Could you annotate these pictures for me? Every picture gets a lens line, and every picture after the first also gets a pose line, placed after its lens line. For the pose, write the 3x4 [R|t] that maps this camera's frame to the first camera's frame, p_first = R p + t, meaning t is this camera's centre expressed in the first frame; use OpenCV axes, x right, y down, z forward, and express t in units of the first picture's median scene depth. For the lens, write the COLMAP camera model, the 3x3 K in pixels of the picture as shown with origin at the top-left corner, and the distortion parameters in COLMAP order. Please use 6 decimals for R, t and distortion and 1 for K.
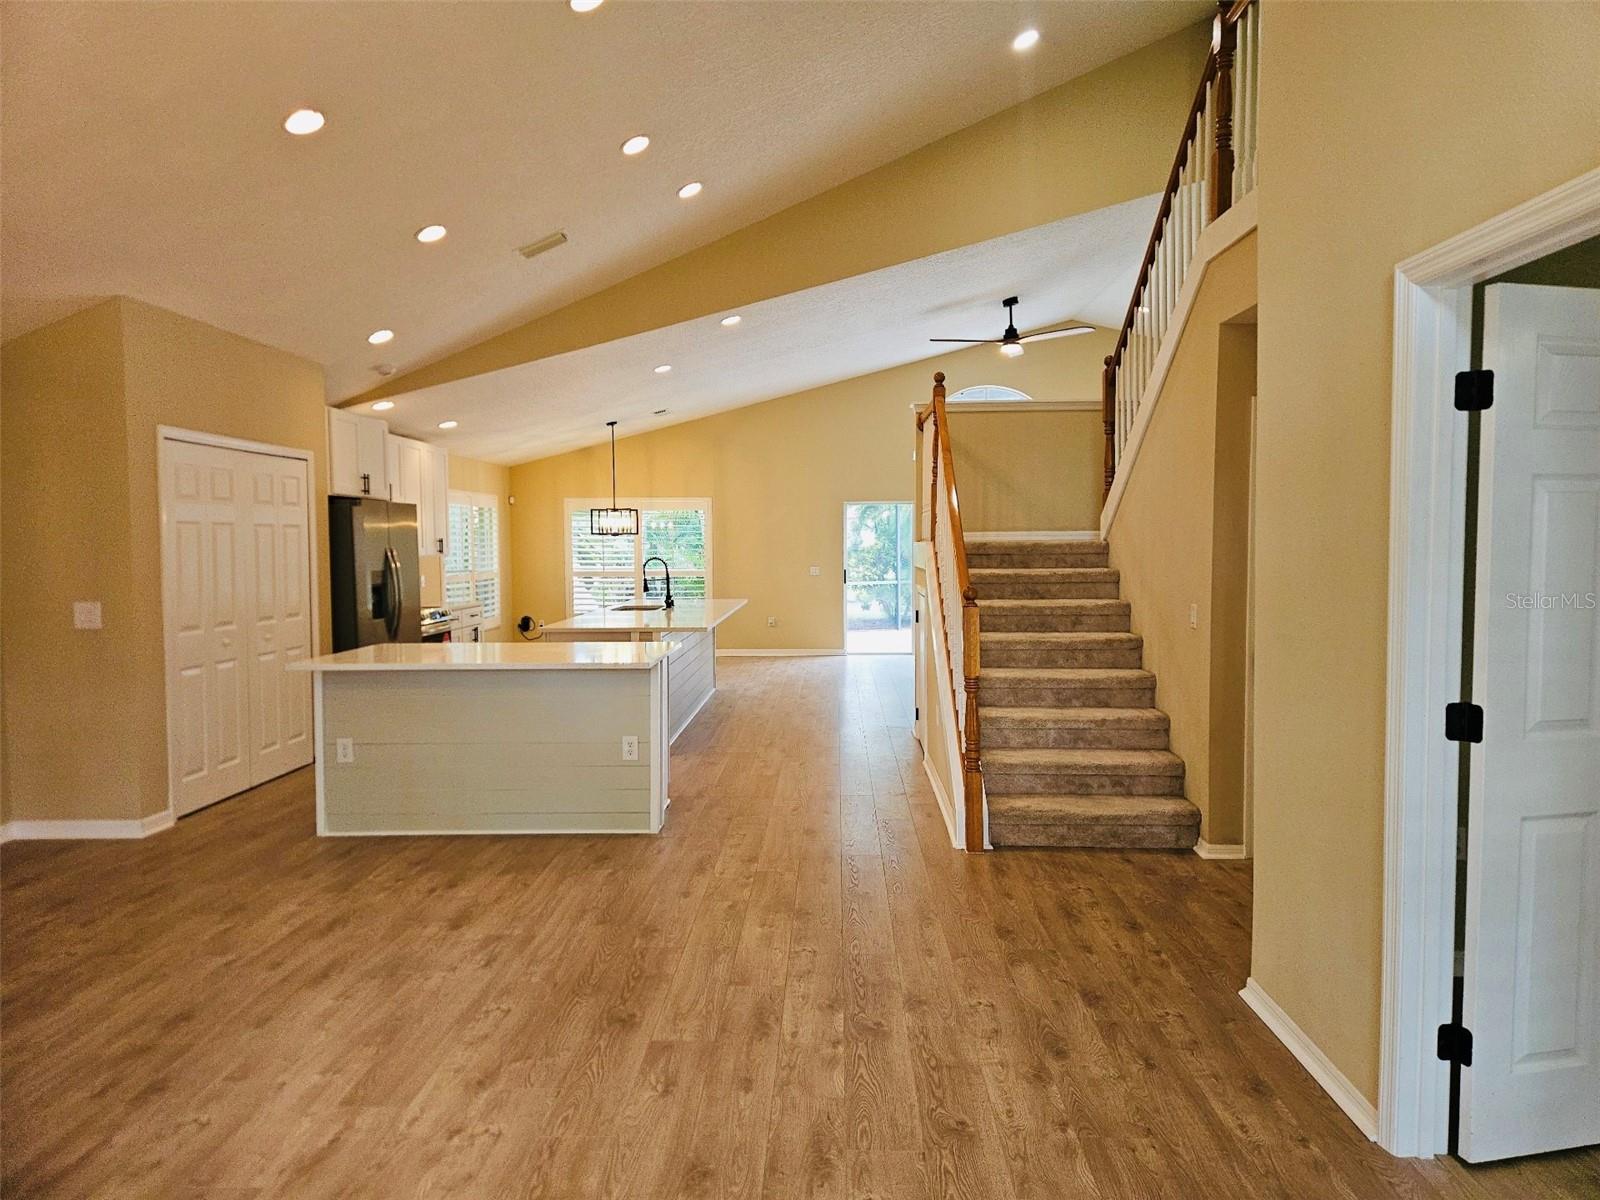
lens RADIAL K [[1068.8, 0, 802.9], [0, 1068.8, 599.9], [0, 0, 1]] dist [0.095509, -0.091230]
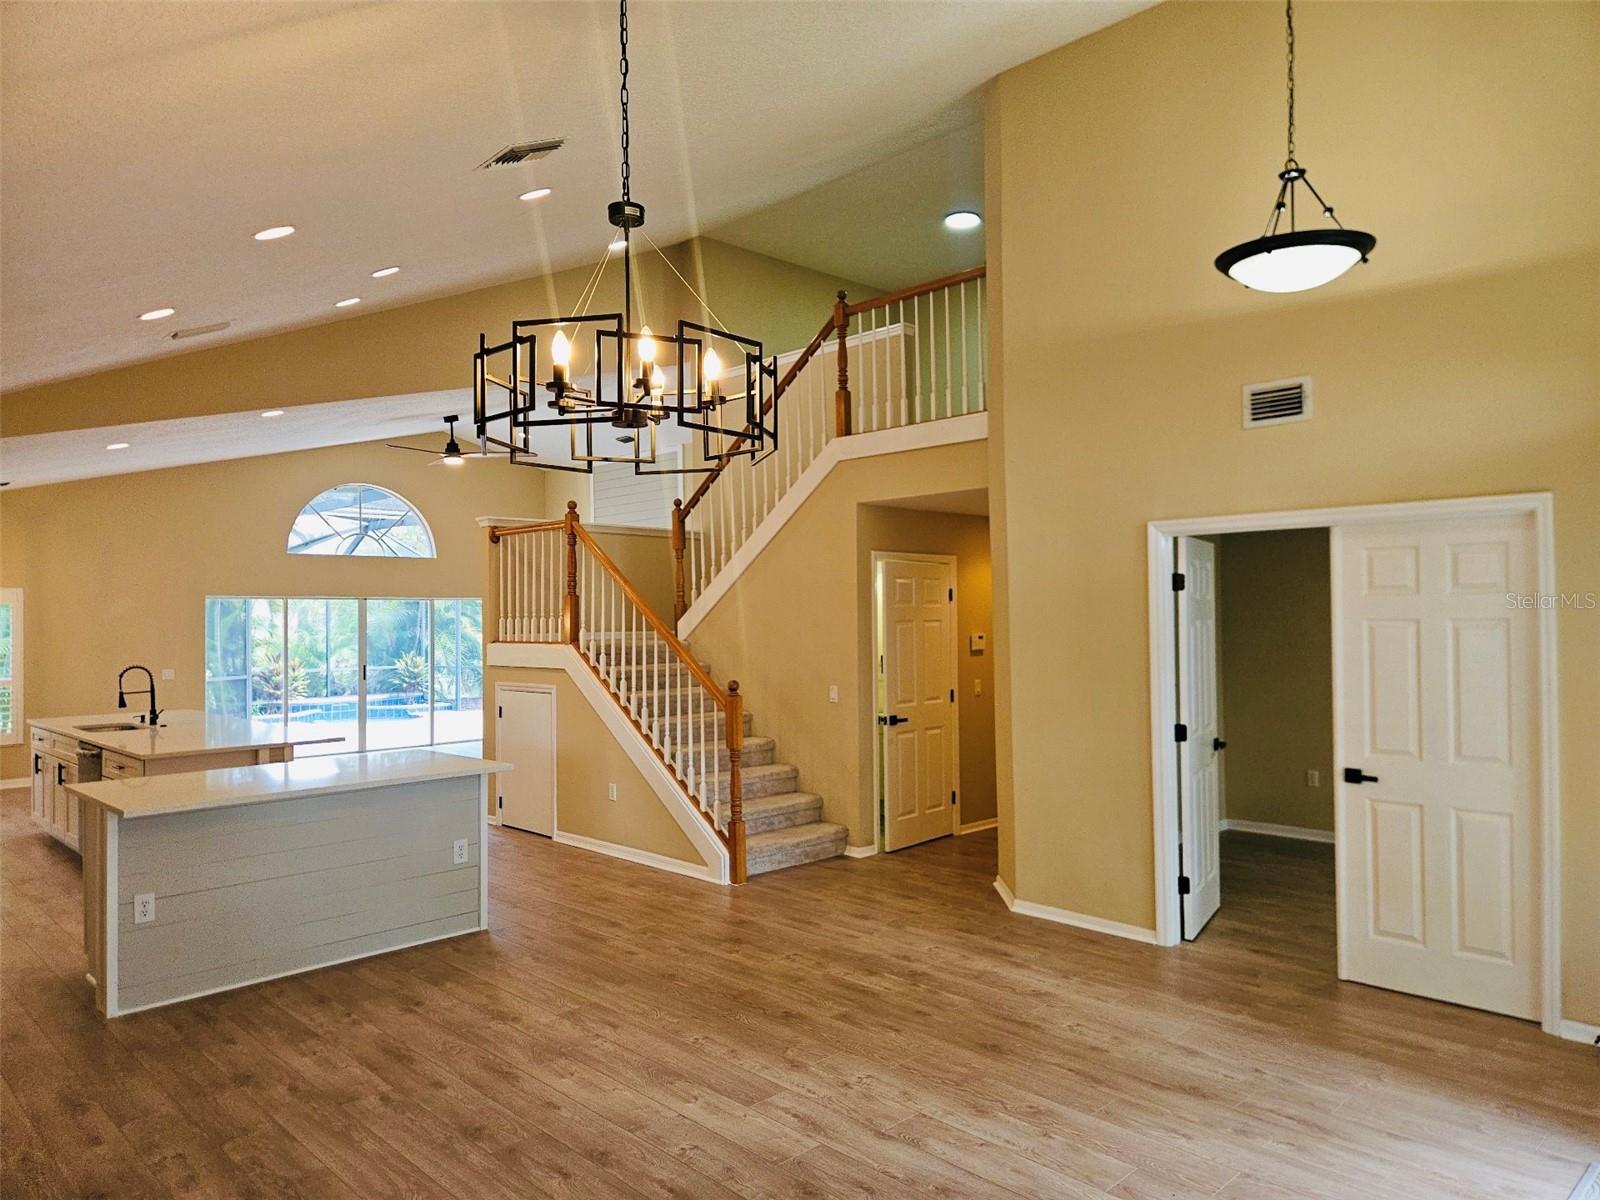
lens RADIAL K [[1068.8, 0, 802.9], [0, 1068.8, 599.9], [0, 0, 1]] dist [0.095509, -0.091230]
pose [[0.693962, 0.009225, 0.719952, -0.974550], [0.047216, 0.997183, -0.058288, -0.040754], [-0.718462, 0.074443, 0.691571, 0.018042]]
